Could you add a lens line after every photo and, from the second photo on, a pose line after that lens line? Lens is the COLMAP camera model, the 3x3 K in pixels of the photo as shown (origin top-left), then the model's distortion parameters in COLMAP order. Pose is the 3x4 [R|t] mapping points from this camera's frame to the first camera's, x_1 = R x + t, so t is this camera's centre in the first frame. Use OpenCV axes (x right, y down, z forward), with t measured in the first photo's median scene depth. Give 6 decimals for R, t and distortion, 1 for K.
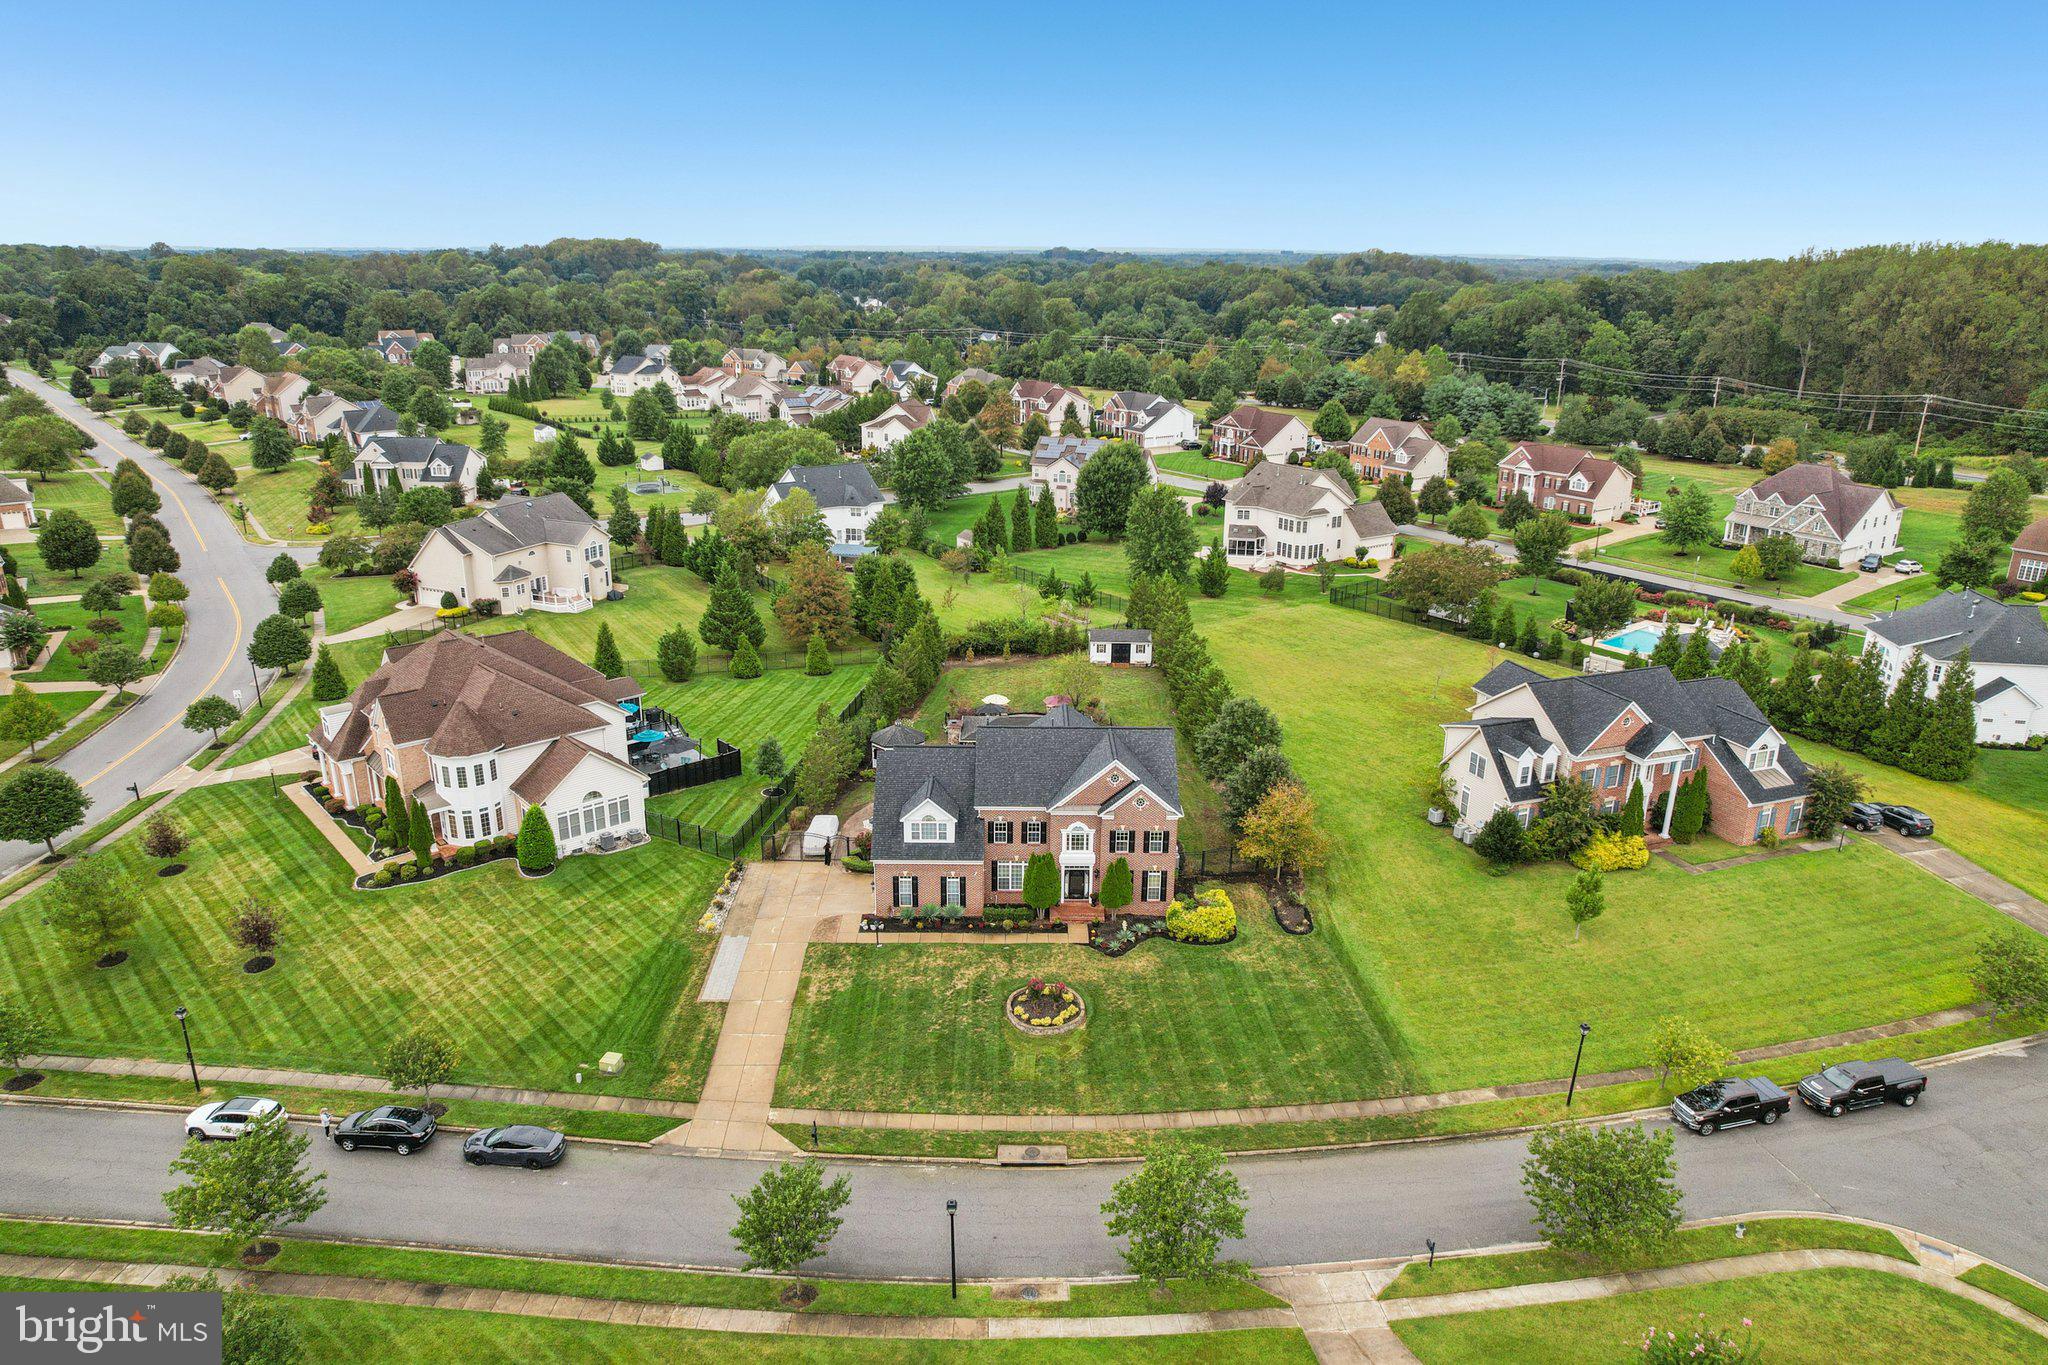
lens RADIAL K [[1330.5, 0, 1033.9], [0, 1330.5, 690.1], [0, 0, 1]] dist [-0.045355, 0.005627]
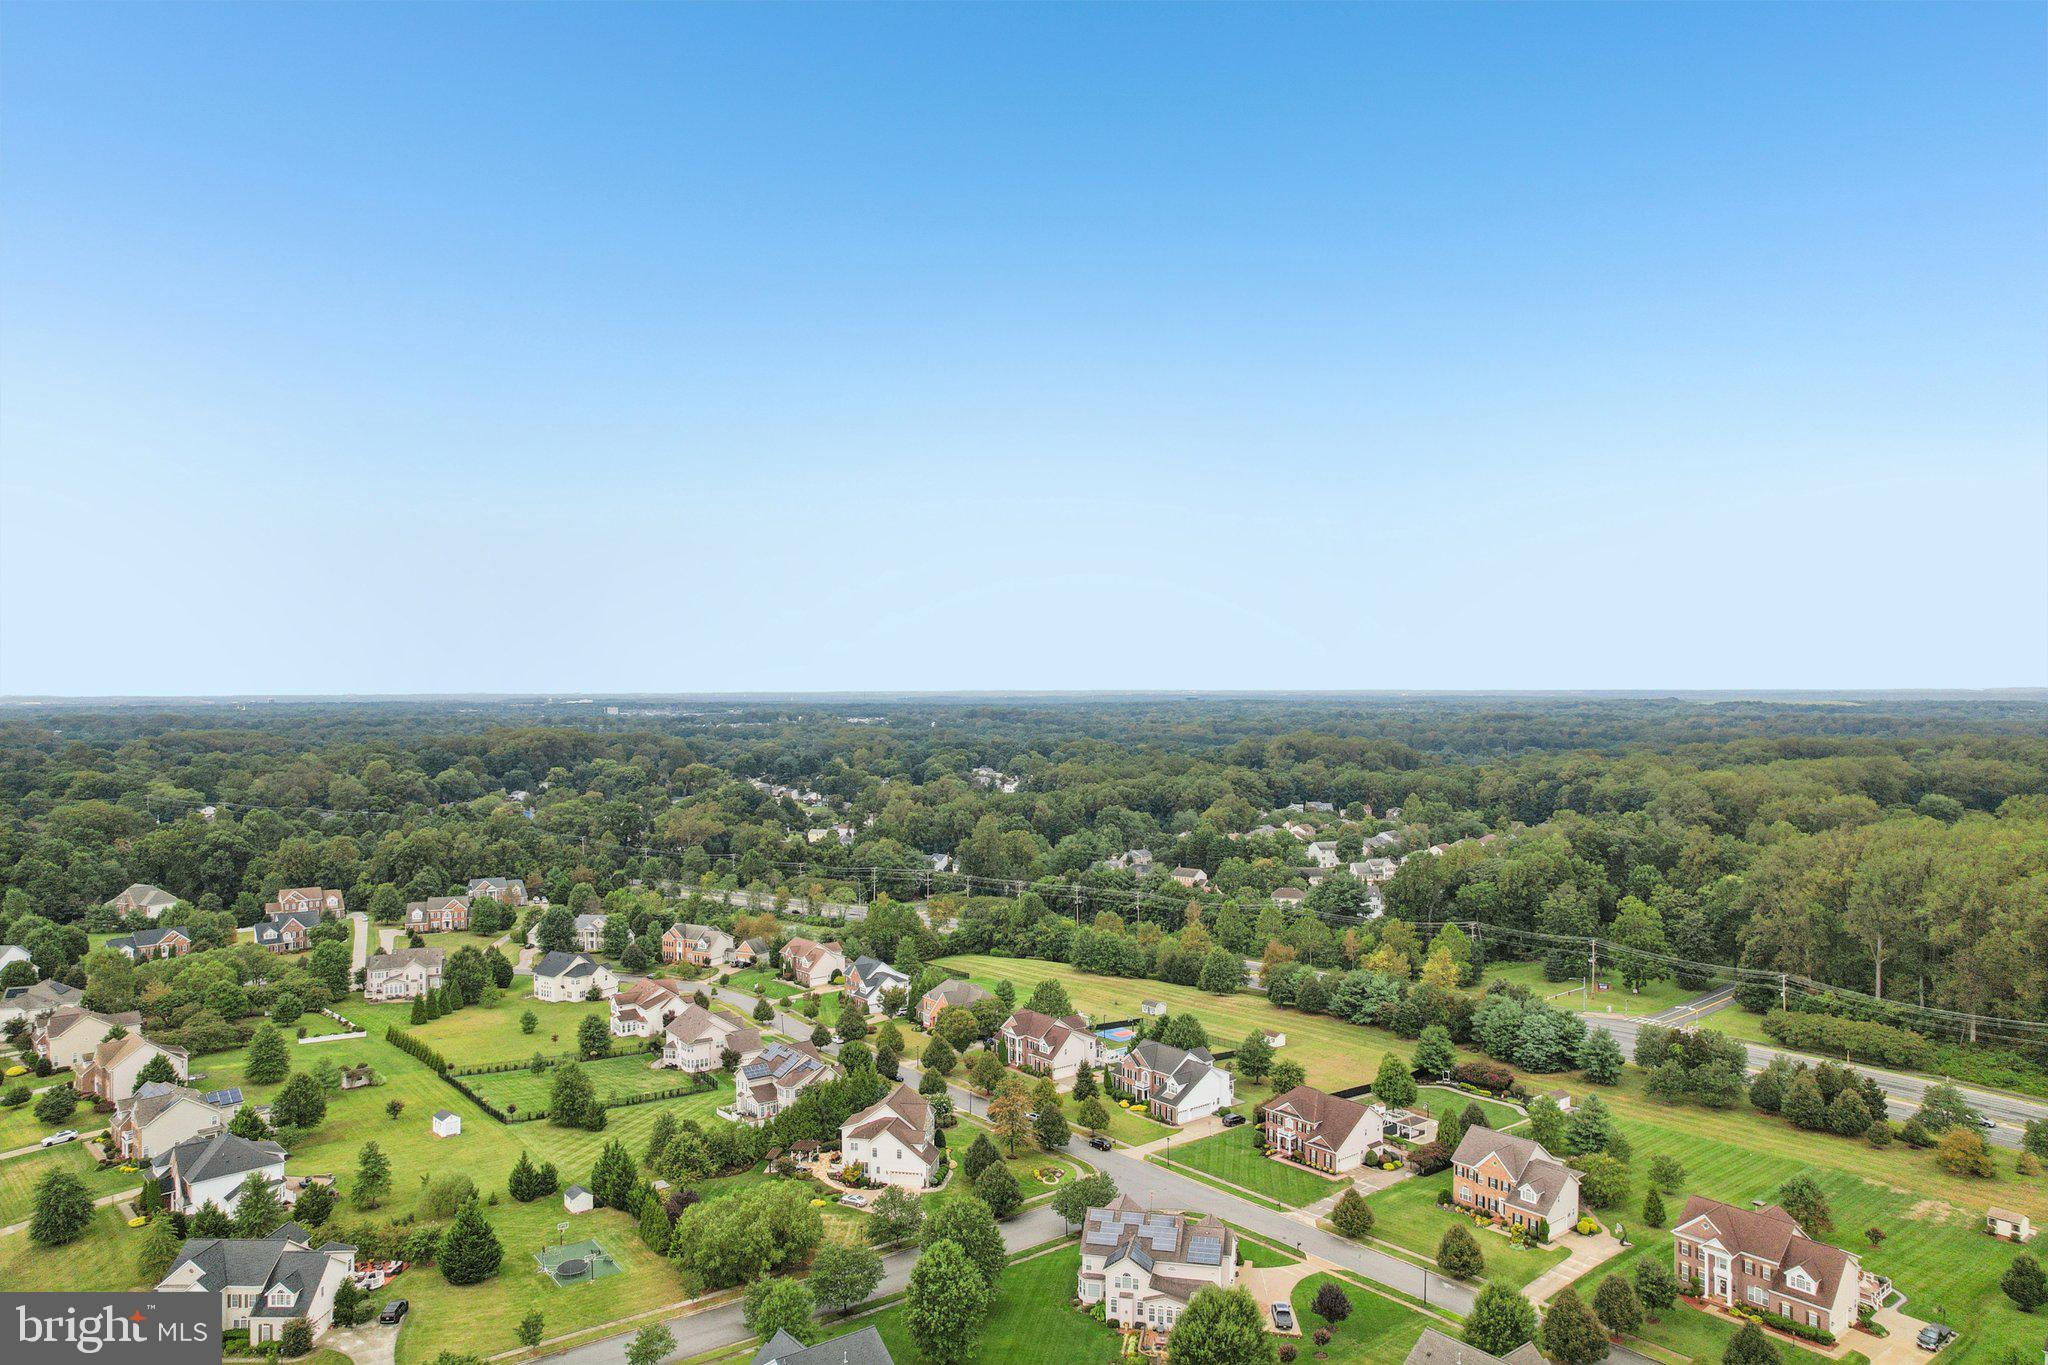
lens RADIAL K [[1312.1, 0, 1031.1], [0, 1312.1, 684.9], [0, 0, 1]] dist [-0.082654, 0.077764]
pose [[0.998139, -0.009383, 0.060247, -0.184087], [0.028297, 0.946522, -0.321396, -0.608782], [-0.054009, 0.322503, 0.945026, 0.474986]]
